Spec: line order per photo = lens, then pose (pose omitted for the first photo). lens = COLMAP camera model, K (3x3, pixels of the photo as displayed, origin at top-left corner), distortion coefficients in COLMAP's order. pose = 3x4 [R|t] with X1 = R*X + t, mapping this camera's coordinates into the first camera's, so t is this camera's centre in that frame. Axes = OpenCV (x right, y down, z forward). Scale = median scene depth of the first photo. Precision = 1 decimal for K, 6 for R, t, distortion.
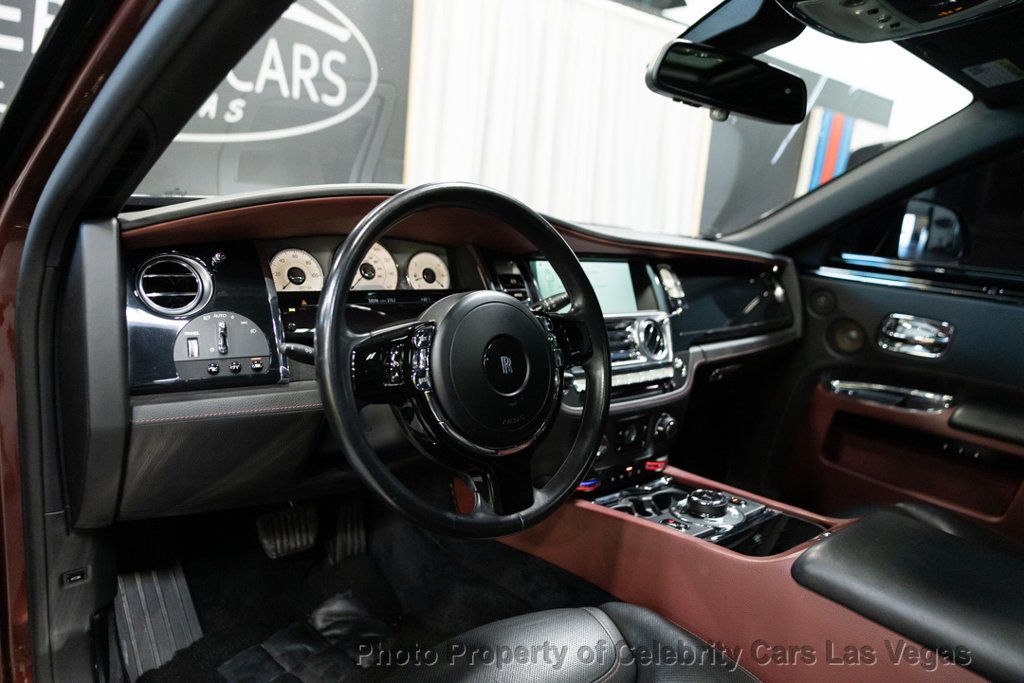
lens RADIAL K [[676.0, 0, 514.8], [0, 676.0, 352.1], [0, 0, 1]] dist [-0.010119, -0.001151]
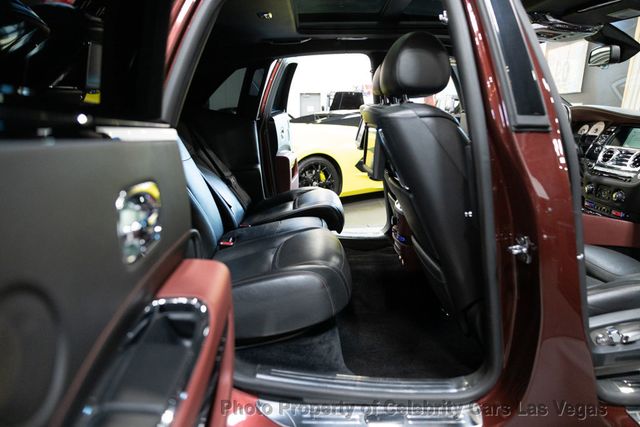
lens RADIAL K [[423.2, 0, 320.0], [0, 423.2, 213.5], [0, 0, 1]] dist [-0.007305, 0.003707]
pose [[-0.625871, 0.083133, -0.775483, 2.023421], [-0.238330, 0.926356, 0.291656, -0.012831], [0.742620, 0.367360, -0.559966, 1.078129]]
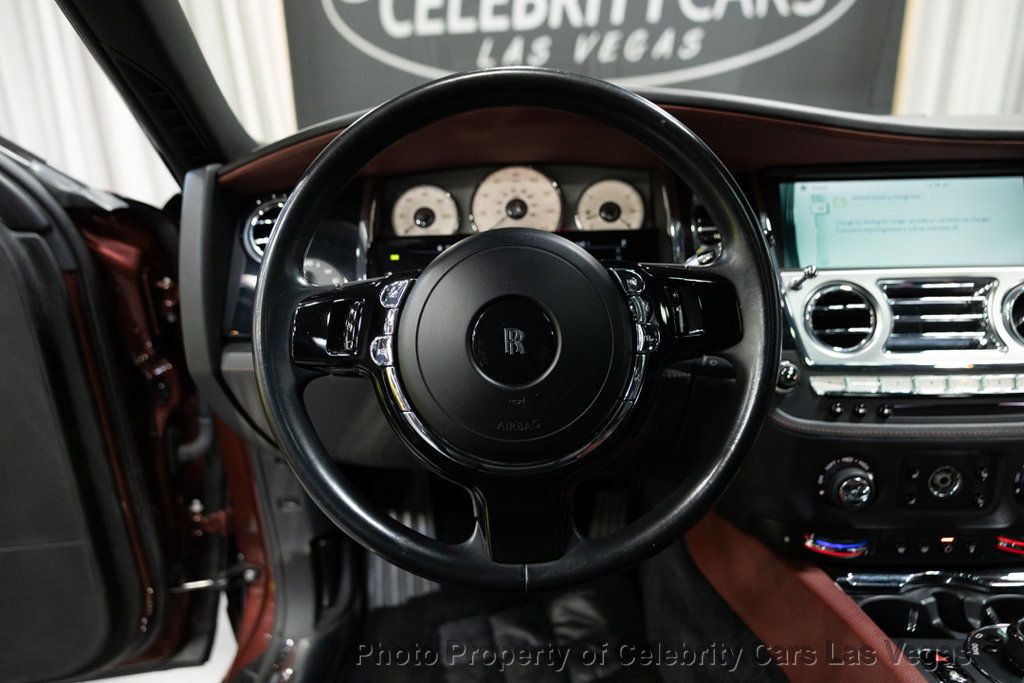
lens RADIAL K [[711.2, 0, 512.0], [0, 711.2, 341.5], [0, 0, 1]] dist [0.005320, 0.003933]
pose [[0.741781, 0.083229, -0.665457, 0.277043], [-0.049181, 0.996348, 0.069792, -0.018191], [0.668836, -0.019043, 0.743166, 0.299601]]
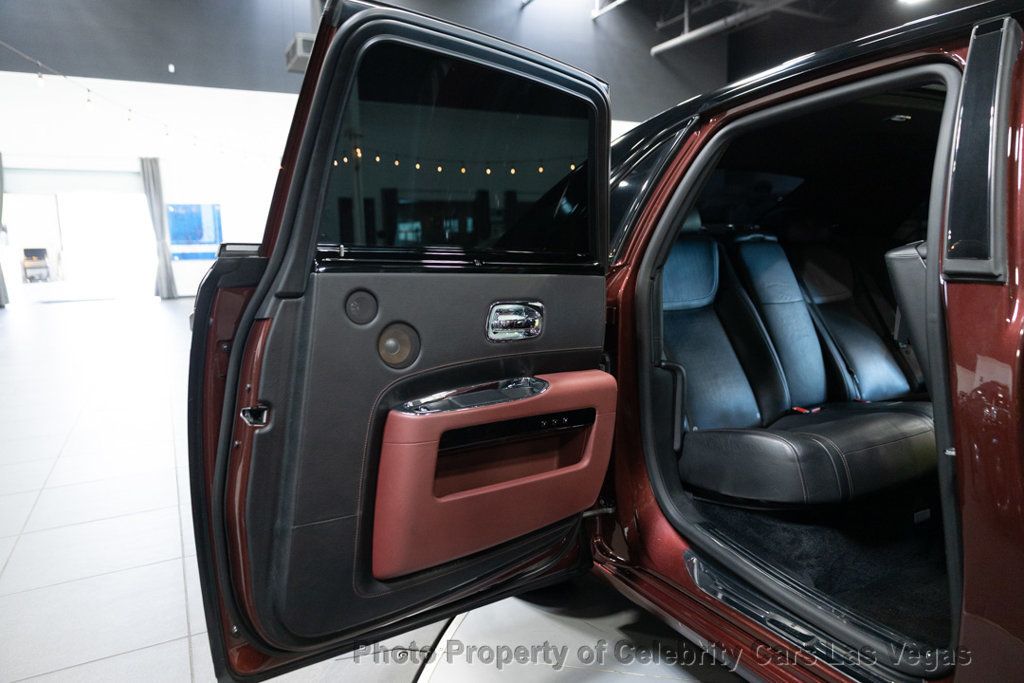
lens RADIAL K [[668.6, 0, 512.0], [0, 668.6, 341.5], [0, 0, 1]] dist [-0.001528, -0.025552]
pose [[-0.982546, -0.106462, 0.152540, 1.611149], [-0.041214, 0.924239, 0.379583, -0.249899], [-0.181395, 0.366671, -0.912496, 1.803127]]
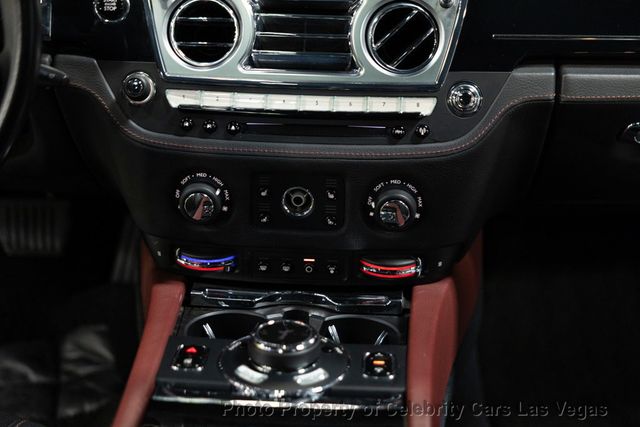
lens RADIAL K [[1087.7, 0, 320.0], [0, 1087.7, 213.5], [0, 0, 1]] dist [0.004234, -0.021139]
pose [[0.726078, 0.234319, -0.646456, 0.743071], [-0.097207, 0.965682, 0.240849, -0.085791], [0.680706, -0.112036, 0.723938, 0.335921]]
